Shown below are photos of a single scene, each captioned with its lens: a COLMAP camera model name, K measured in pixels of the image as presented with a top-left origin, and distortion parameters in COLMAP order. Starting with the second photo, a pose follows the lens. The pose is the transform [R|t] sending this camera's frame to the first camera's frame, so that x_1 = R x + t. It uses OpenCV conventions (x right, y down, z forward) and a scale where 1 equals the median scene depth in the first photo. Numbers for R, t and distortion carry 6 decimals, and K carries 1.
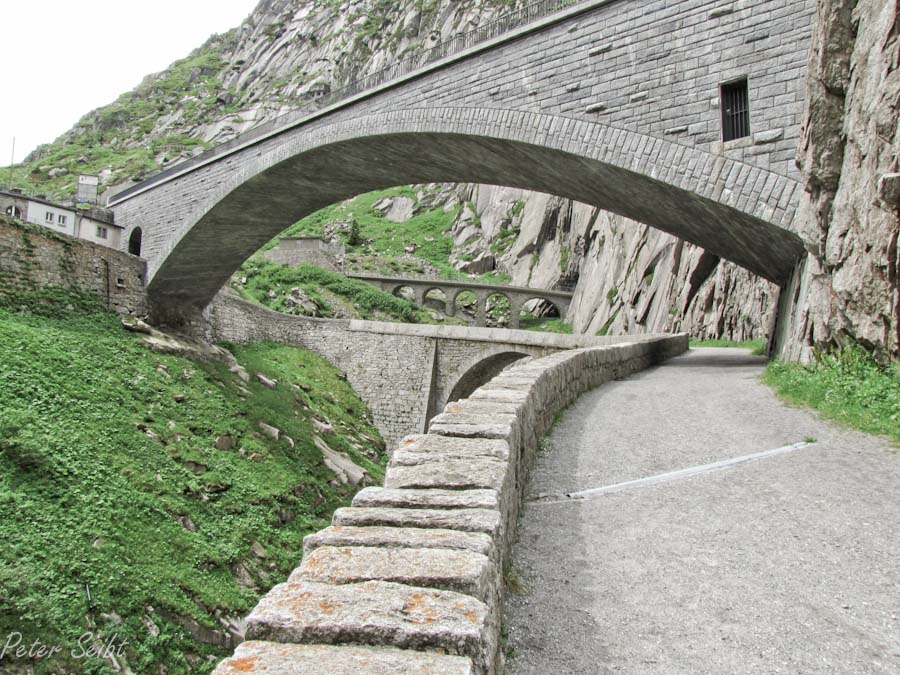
lens RADIAL K [[754.6, 0, 455.1], [0, 754.6, 332.7], [0, 0, 1]] dist [-0.118698, 0.006260]
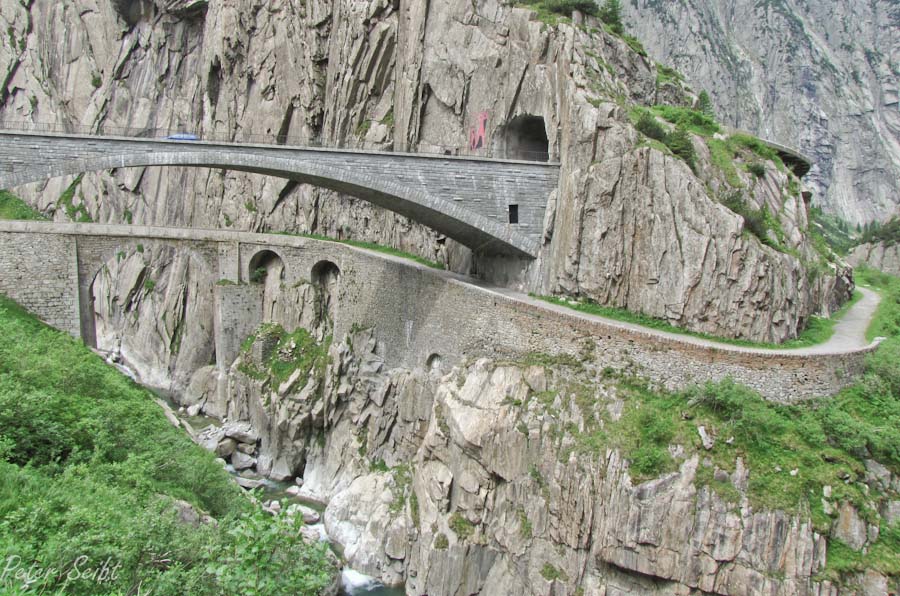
lens RADIAL K [[747.7, 0, 453.7], [0, 747.7, 249.3], [0, 0, 1]] dist [-0.176334, 0.120925]
pose [[0.525278, -0.114552, 0.843185, -0.736111], [-0.039649, 0.986526, 0.158726, -0.191691], [-0.850006, -0.116807, 0.513659, -0.139126]]
